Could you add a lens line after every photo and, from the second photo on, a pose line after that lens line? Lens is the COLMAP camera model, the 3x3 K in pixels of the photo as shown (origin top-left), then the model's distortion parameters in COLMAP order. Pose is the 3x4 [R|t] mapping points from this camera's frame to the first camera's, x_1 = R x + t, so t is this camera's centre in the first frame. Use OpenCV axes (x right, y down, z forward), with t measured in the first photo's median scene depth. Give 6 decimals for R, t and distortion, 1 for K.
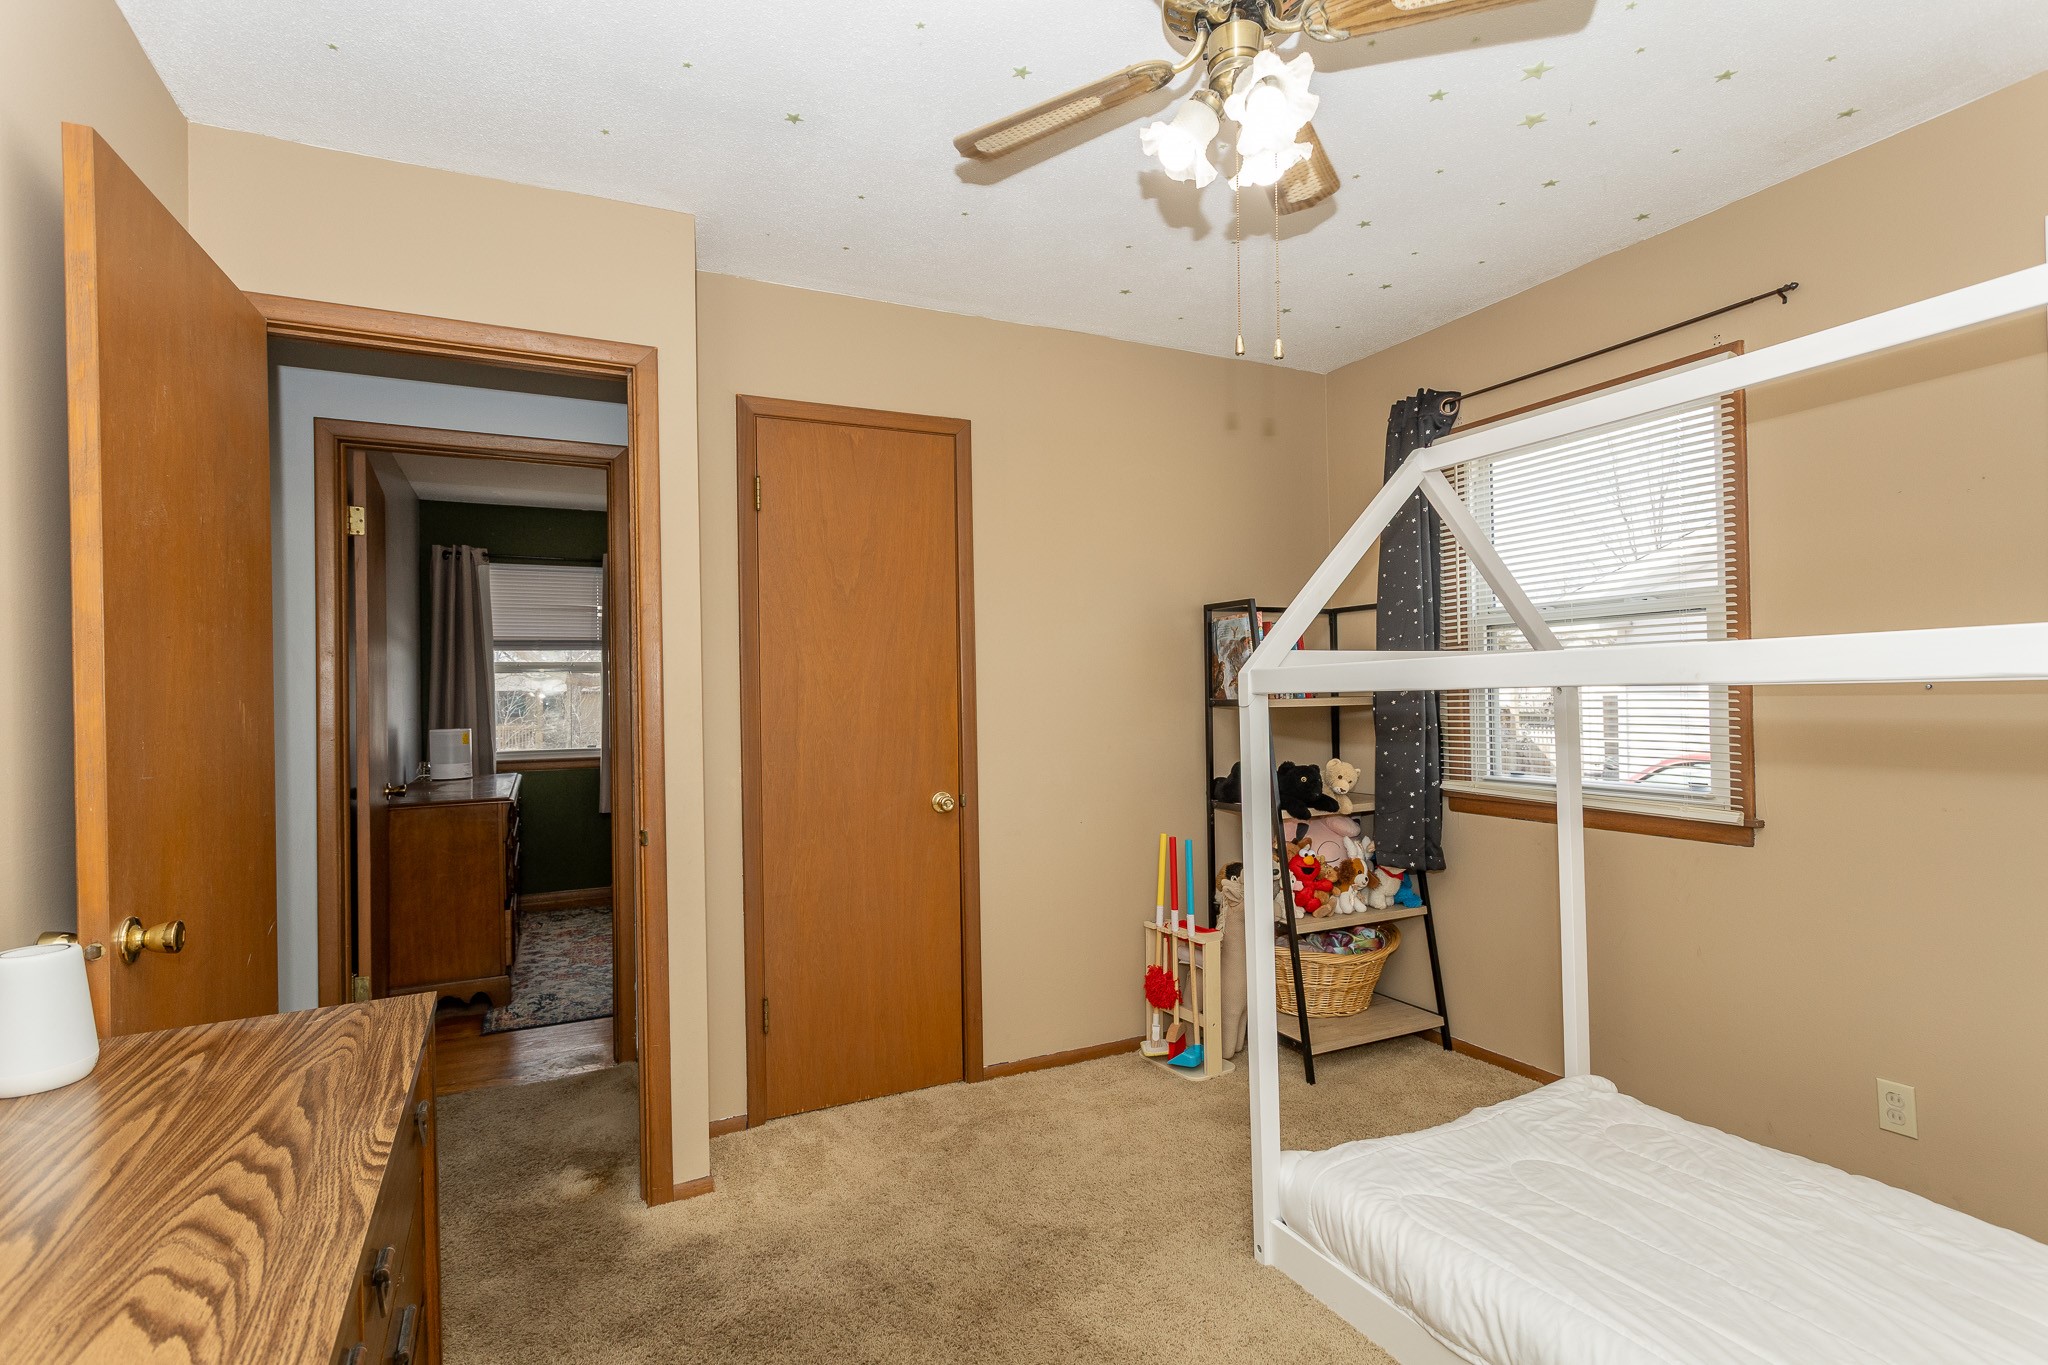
lens RADIAL K [[1002.7, 0, 1024.0], [0, 1002.7, 682.5], [0, 0, 1]] dist [0.001786, 0.000260]
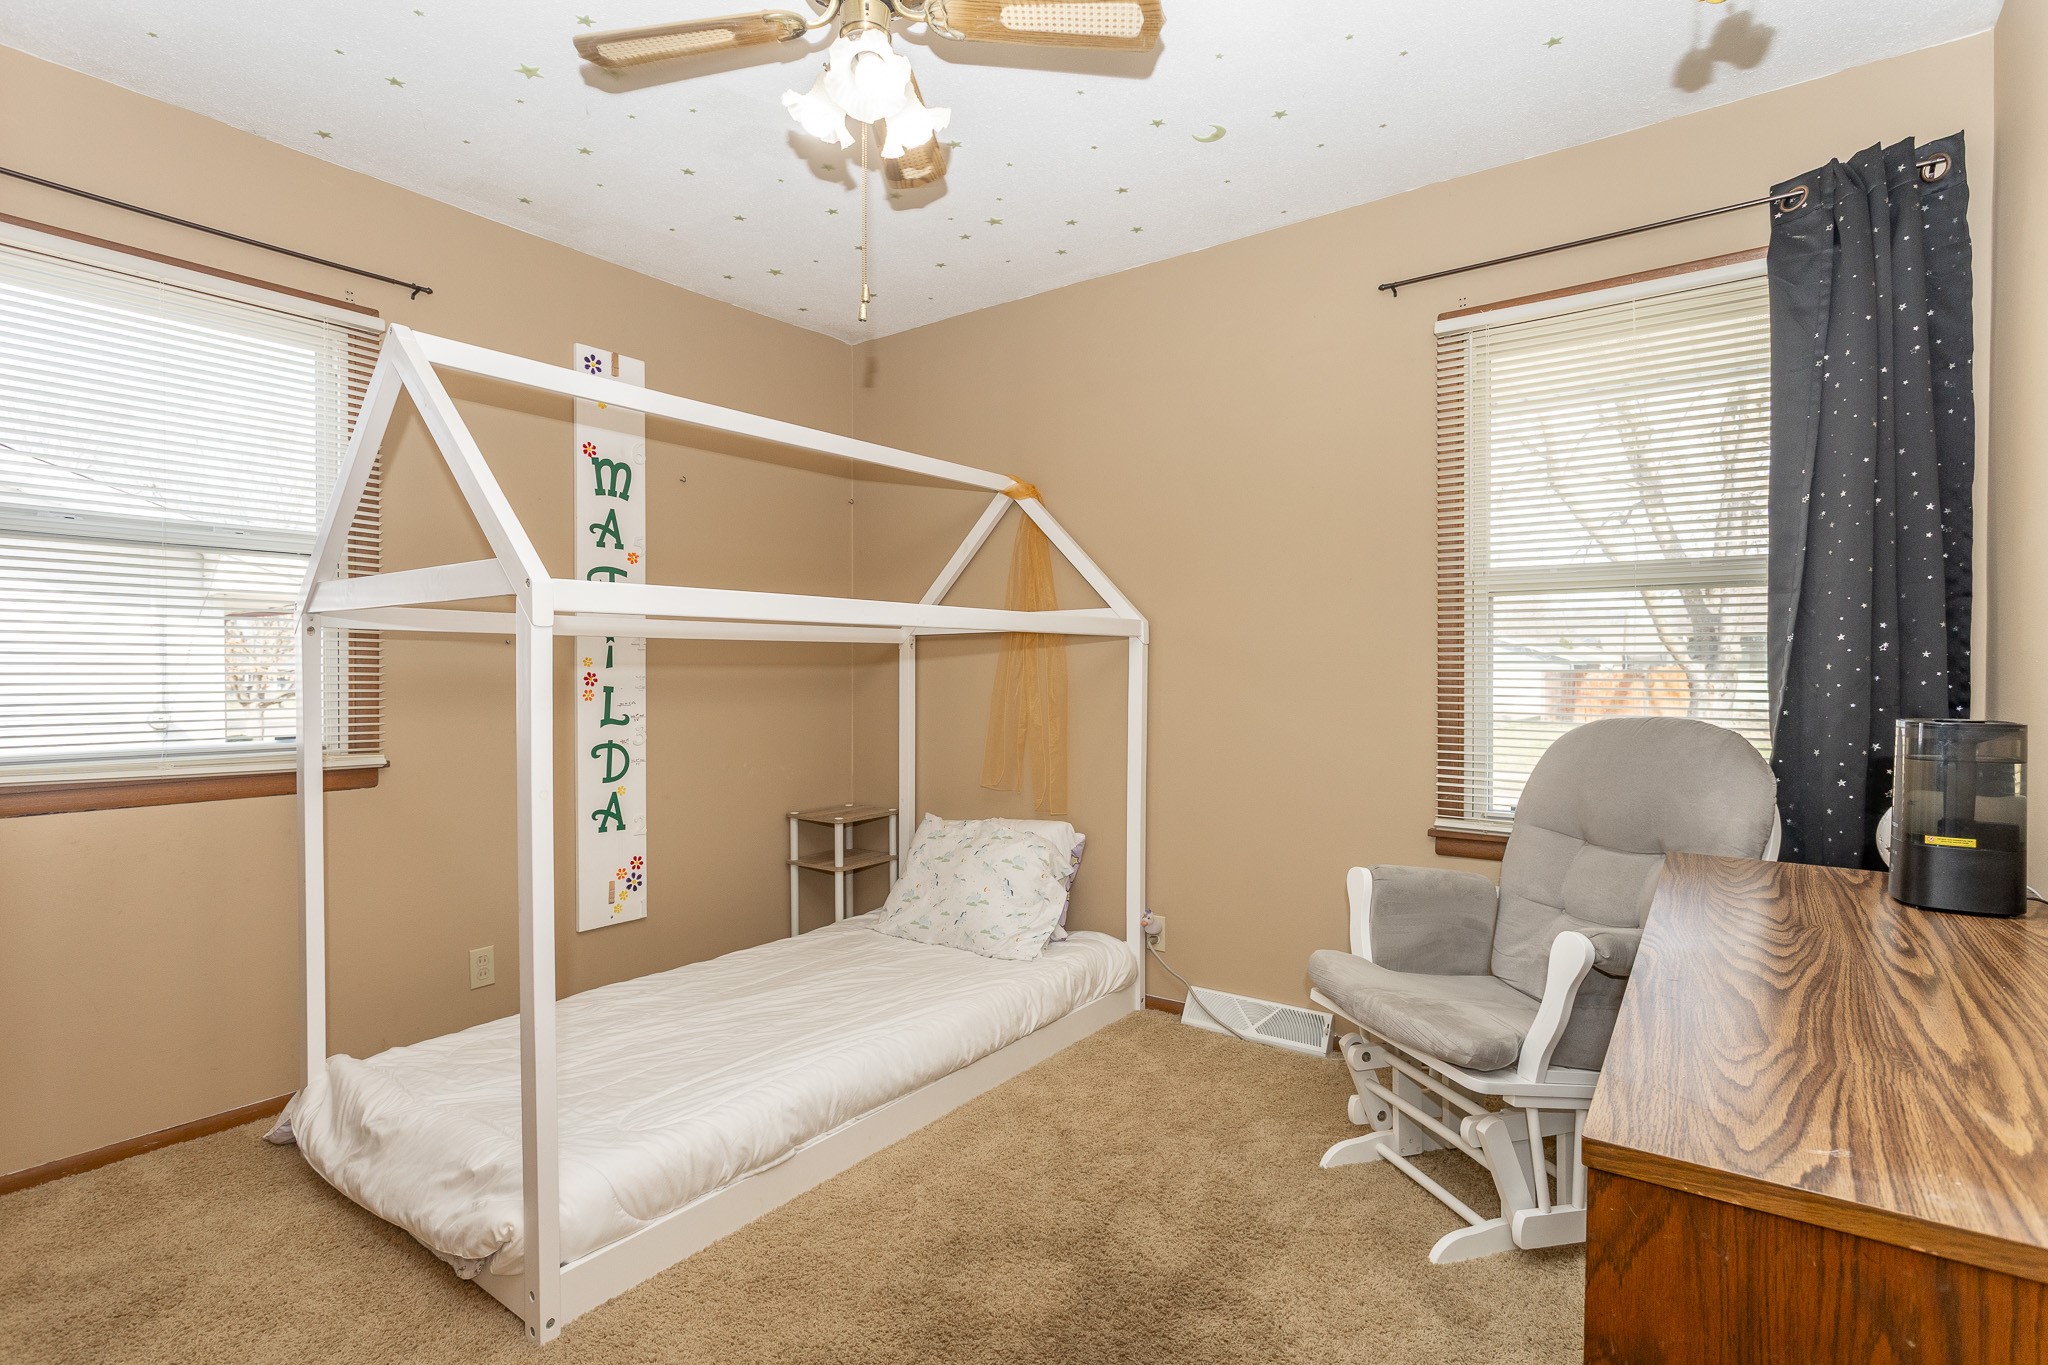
lens RADIAL K [[1012.0, 0, 1029.2], [0, 1012.0, 671.1], [0, 0, 1]] dist [-0.002718, 0.001630]
pose [[-0.482573, 0.018649, 0.875657, -1.010632], [0.001698, 0.999791, -0.020357, 0.118553], [-0.875854, -0.008337, -0.482504, 1.675997]]
